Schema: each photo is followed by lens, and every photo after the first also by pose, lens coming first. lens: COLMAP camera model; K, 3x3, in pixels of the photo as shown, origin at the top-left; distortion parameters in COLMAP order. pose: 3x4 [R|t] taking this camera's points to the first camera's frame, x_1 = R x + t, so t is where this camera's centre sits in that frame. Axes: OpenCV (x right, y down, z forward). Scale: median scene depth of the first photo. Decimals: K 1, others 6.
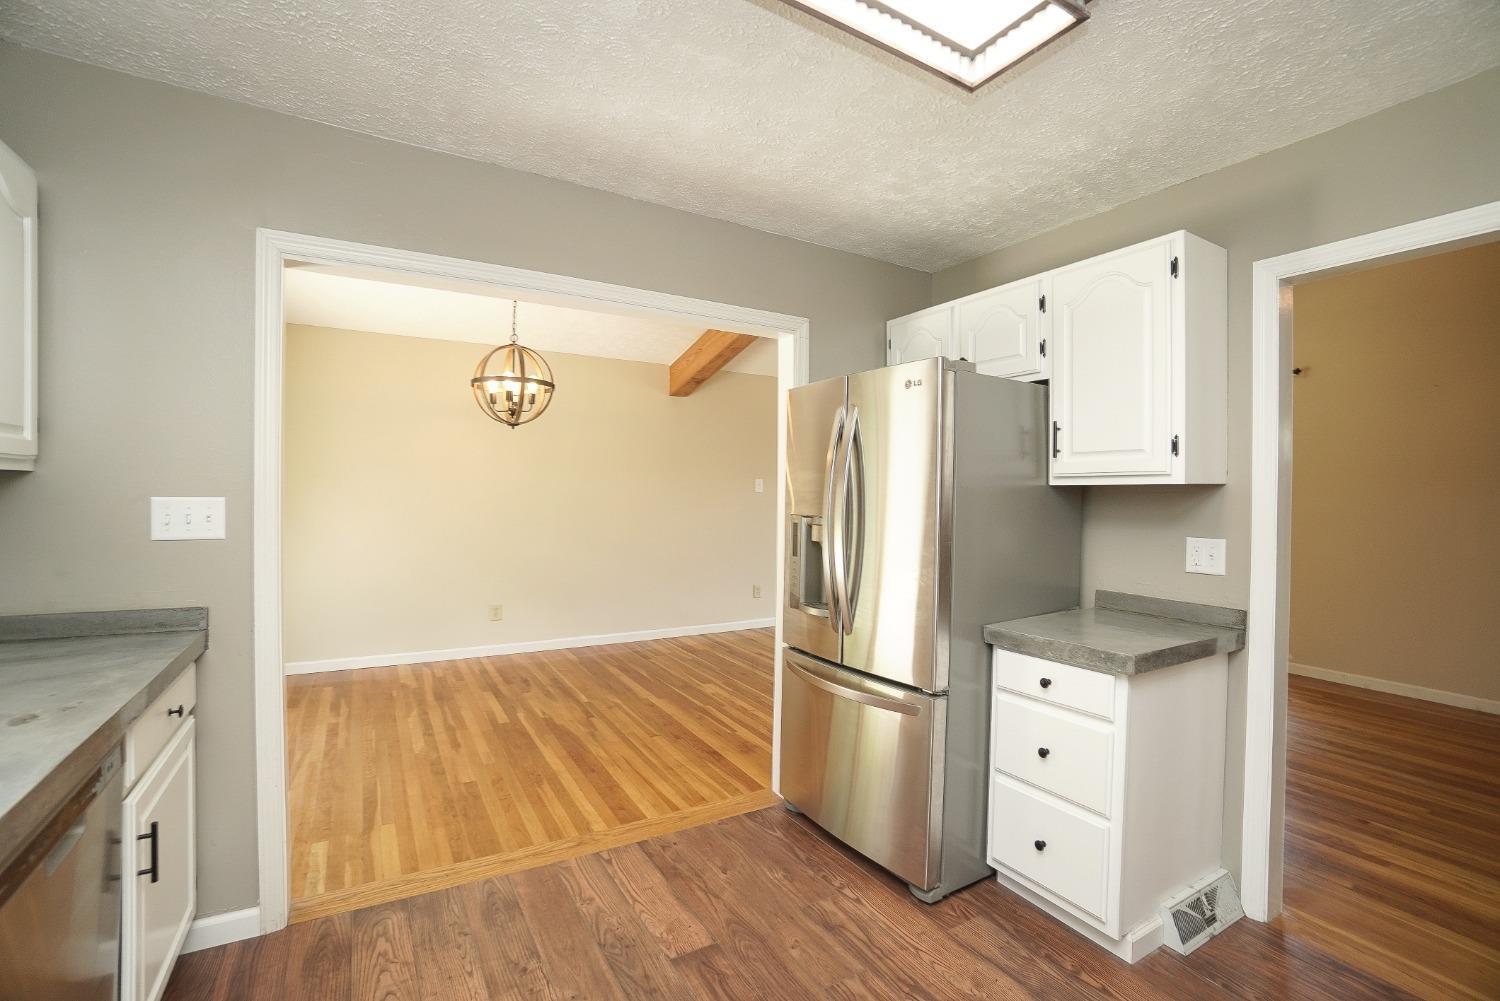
lens RADIAL K [[661.0, 0, 737.2], [0, 661.0, 504.5], [0, 0, 1]] dist [-0.061971, 0.021972]
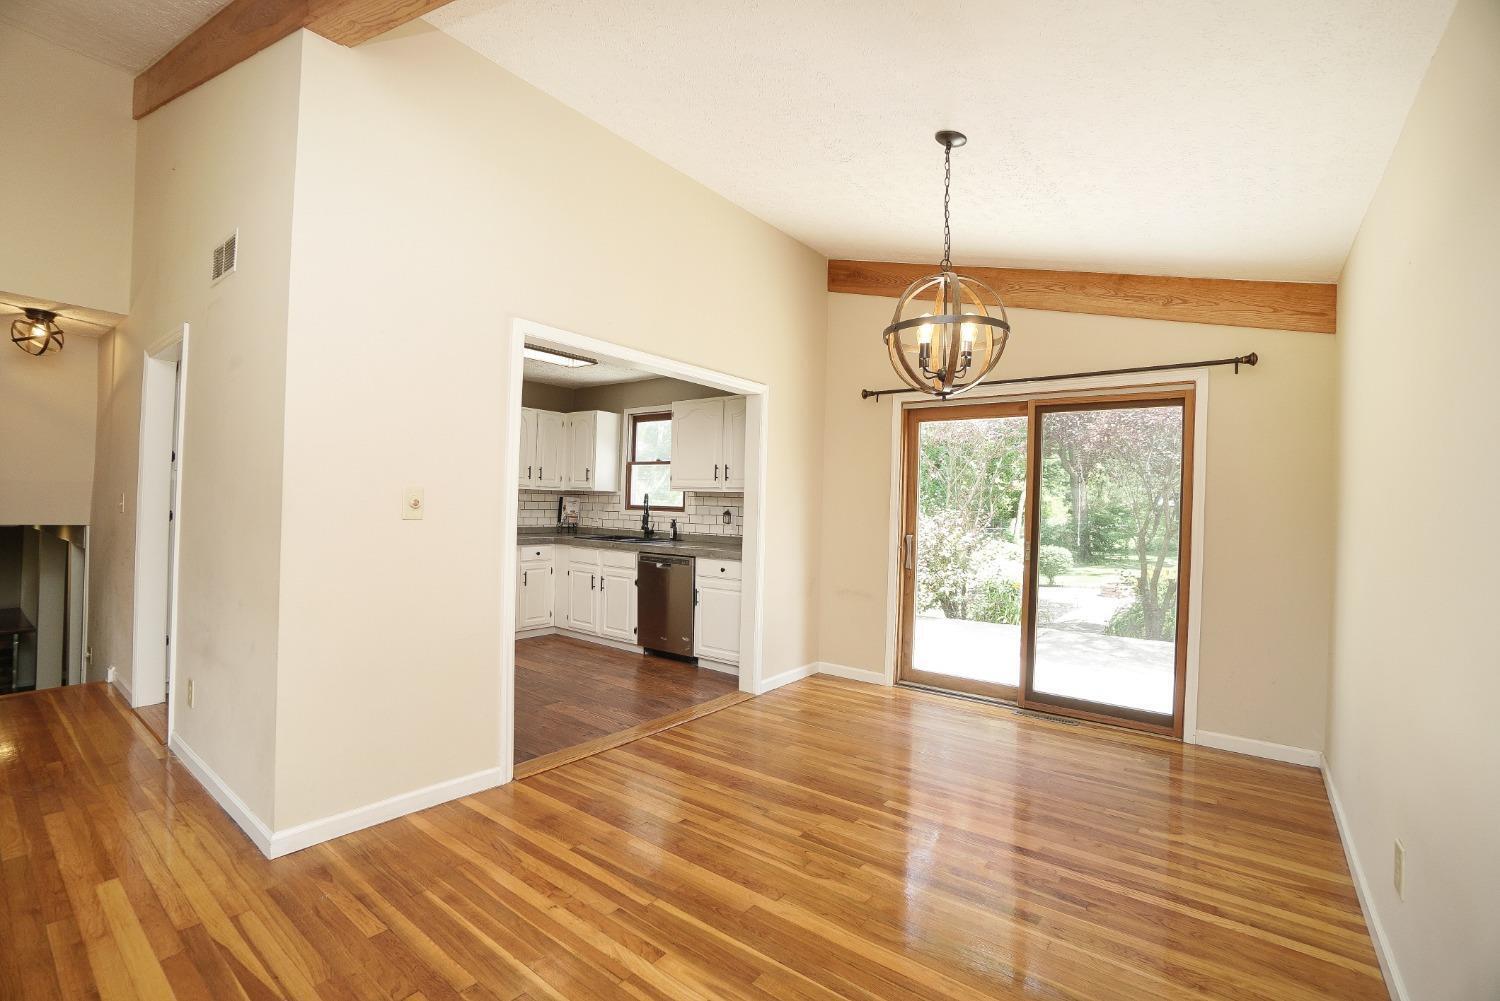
lens RADIAL K [[661.0, 0, 737.2], [0, 661.0, 504.5], [0, 0, 1]] dist [-0.061971, 0.021972]
pose [[-0.928325, -0.036159, -0.370006, 0.142376], [-0.044863, 0.998881, 0.014941, -0.021040], [0.369052, 0.030469, -0.928909, 2.444591]]
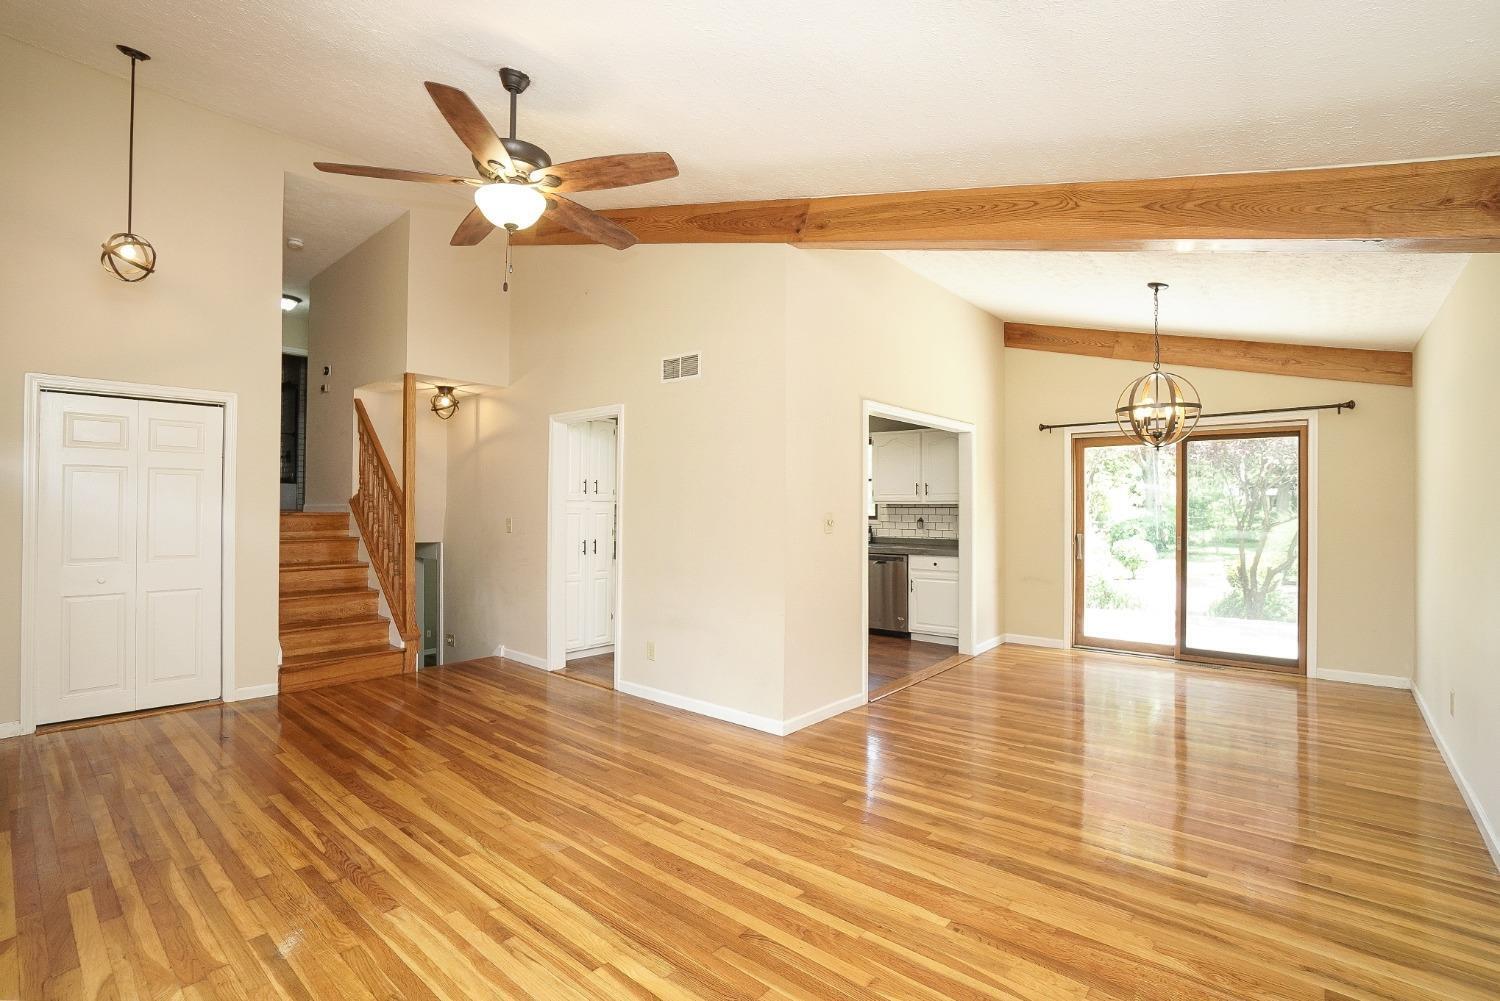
lens RADIAL K [[688.7, 0, 736.5], [0, 688.7, 501.3], [0, 0, 1]] dist [-0.060283, 0.021142]
pose [[-0.946651, -0.013862, -0.321961, 1.049009], [-0.018290, 0.999775, 0.010734, -0.055345], [0.321740, 0.016051, -0.946692, 2.889138]]
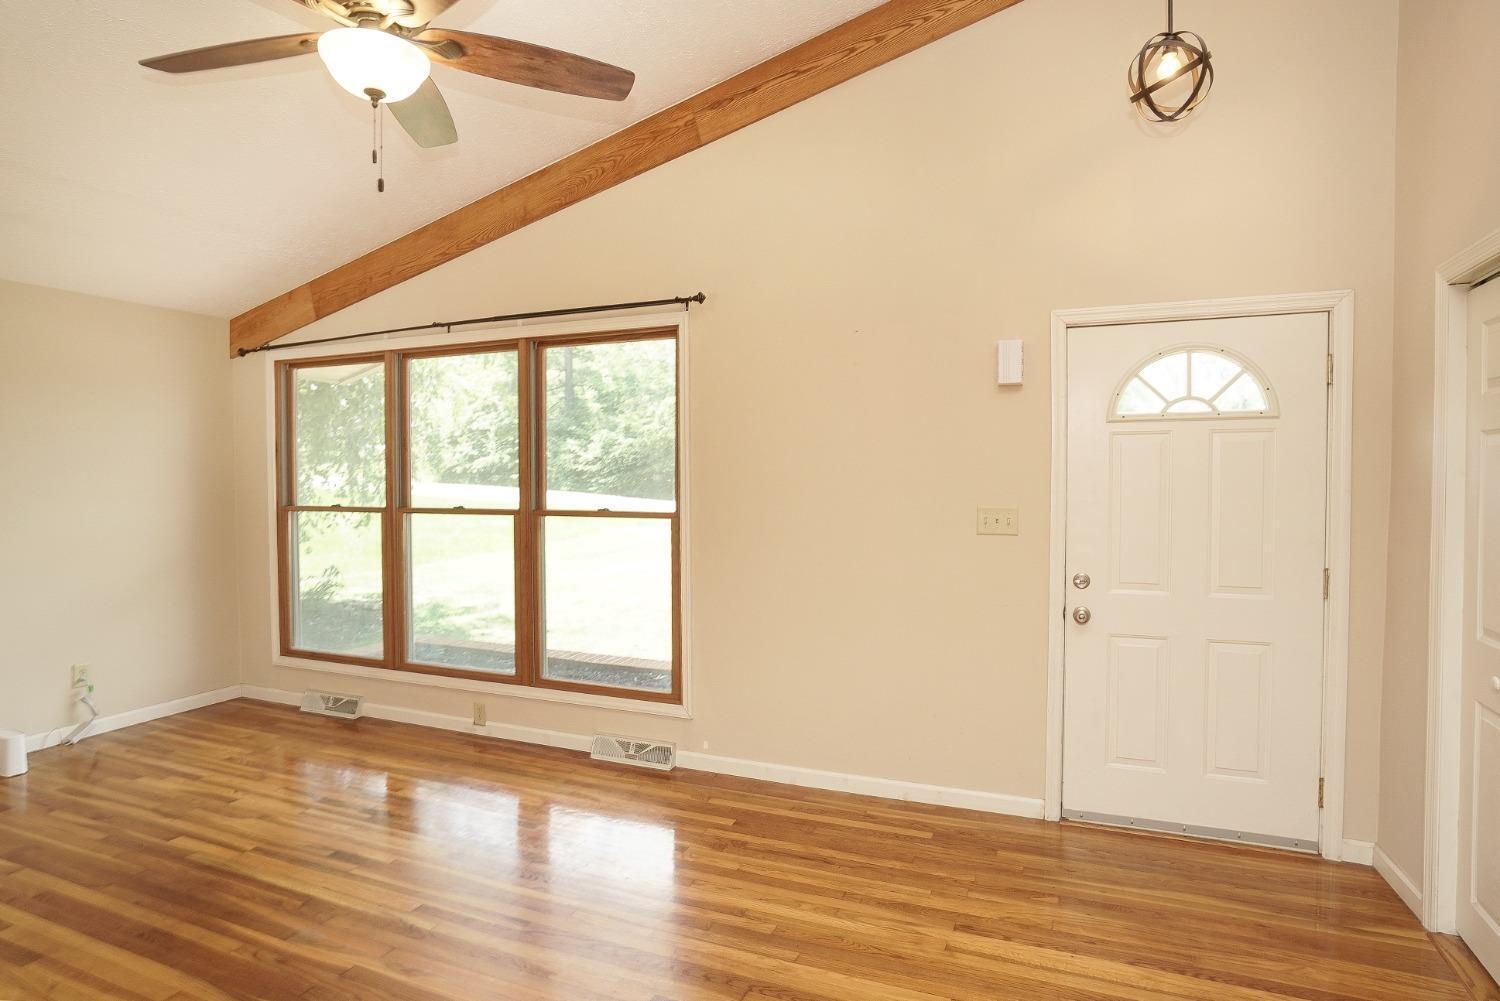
lens RADIAL K [[823.9, 0, 750.0], [0, 823.9, 500.5], [0, 0, 1]] dist [-0.001037, -0.019100]
pose [[0.796834, -0.031918, 0.603354, 0.805659], [0.024377, 0.999489, 0.020681, -0.055781], [-0.603706, -0.001771, 0.797205, 0.589935]]
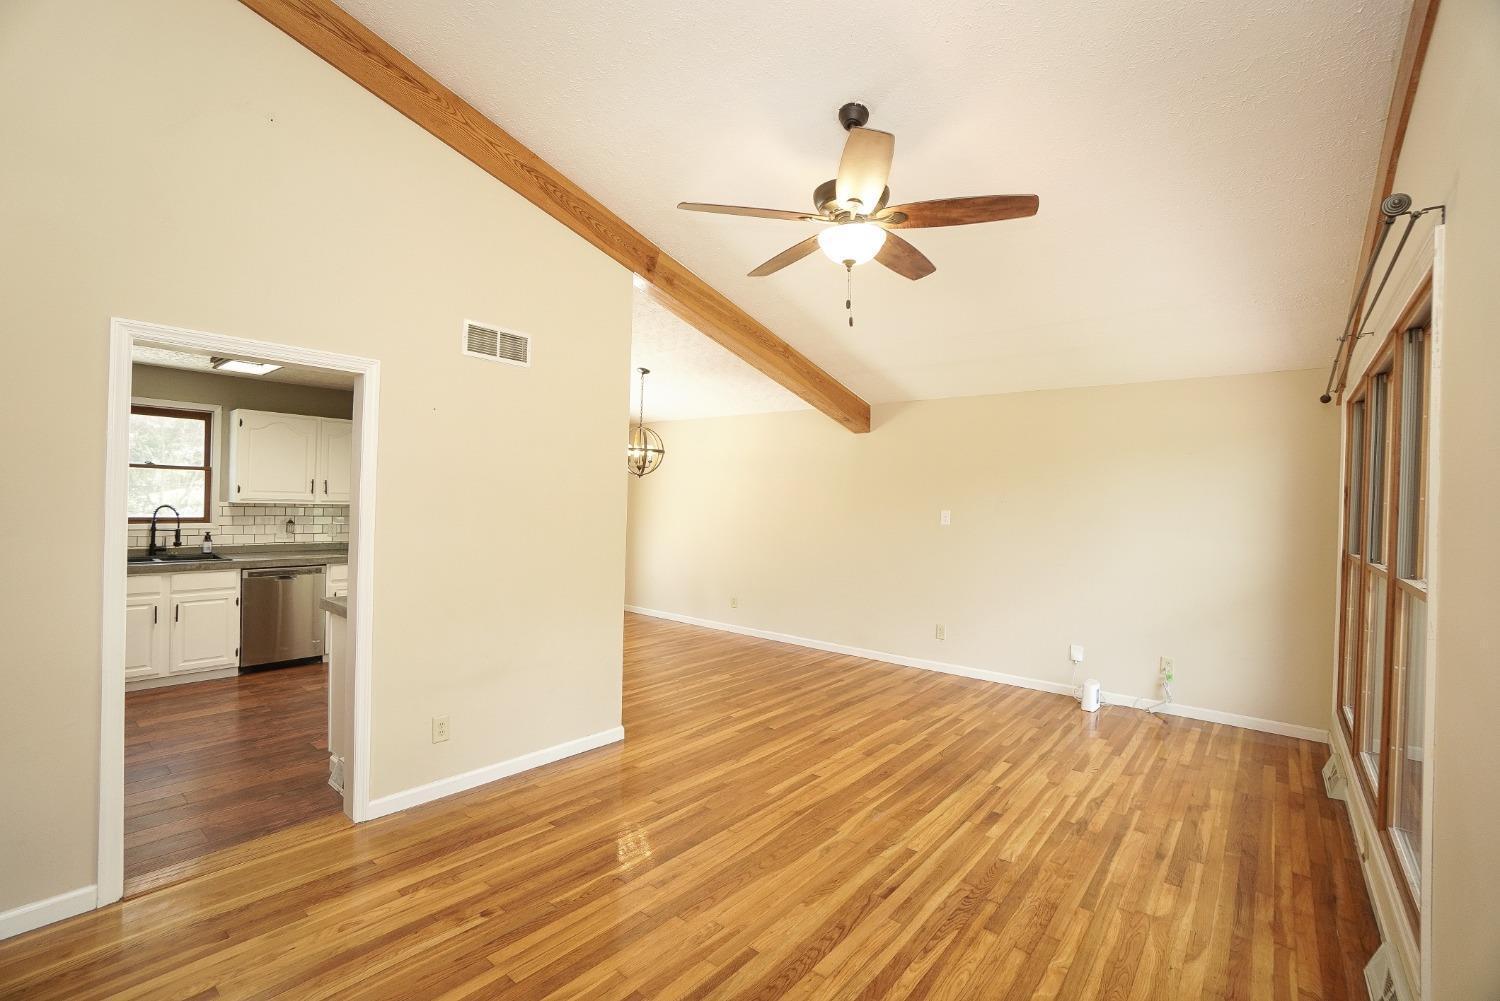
lens RADIAL K [[661.0, 0, 737.2], [0, 661.0, 504.5], [0, 0, 1]] dist [-0.061971, 0.021972]
pose [[0.341838, 0.004781, -0.939747, 2.077052], [-0.045925, 0.998877, -0.011623, -0.068362], [0.938636, 0.047131, 0.341674, 1.050806]]
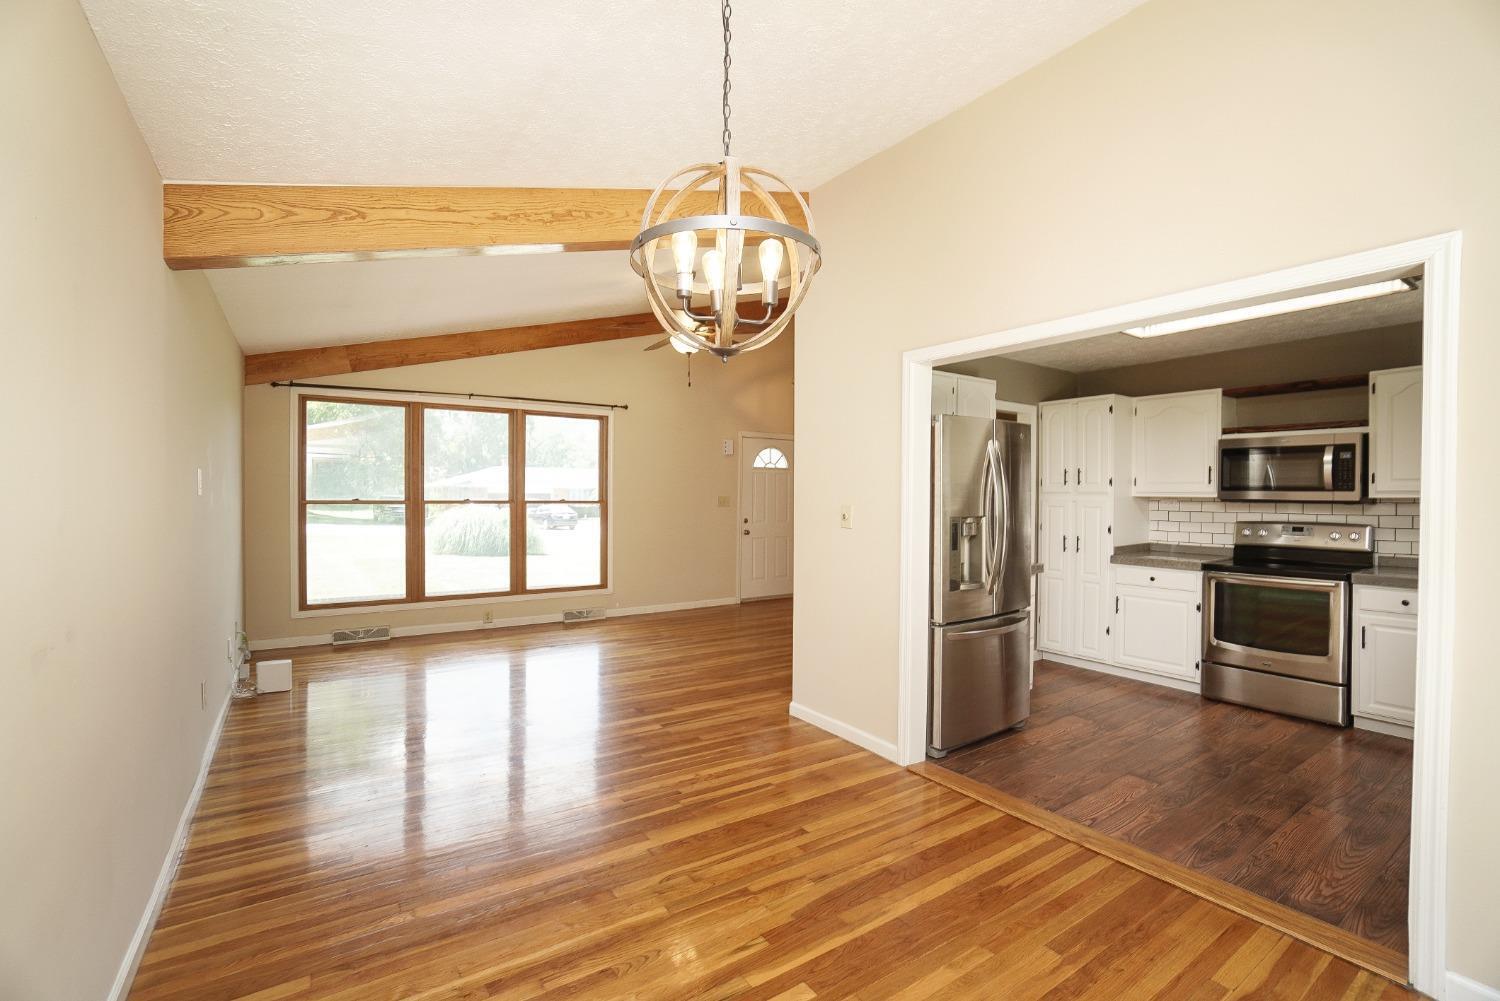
lens RADIAL K [[661.0, 0, 737.2], [0, 661.0, 504.5], [0, 0, 1]] dist [-0.061971, 0.021972]
pose [[-0.071583, -0.024545, 0.997133, -1.223936], [0.013864, 0.999576, 0.025600, -0.050453], [-0.997338, 0.015656, -0.071213, 1.624246]]
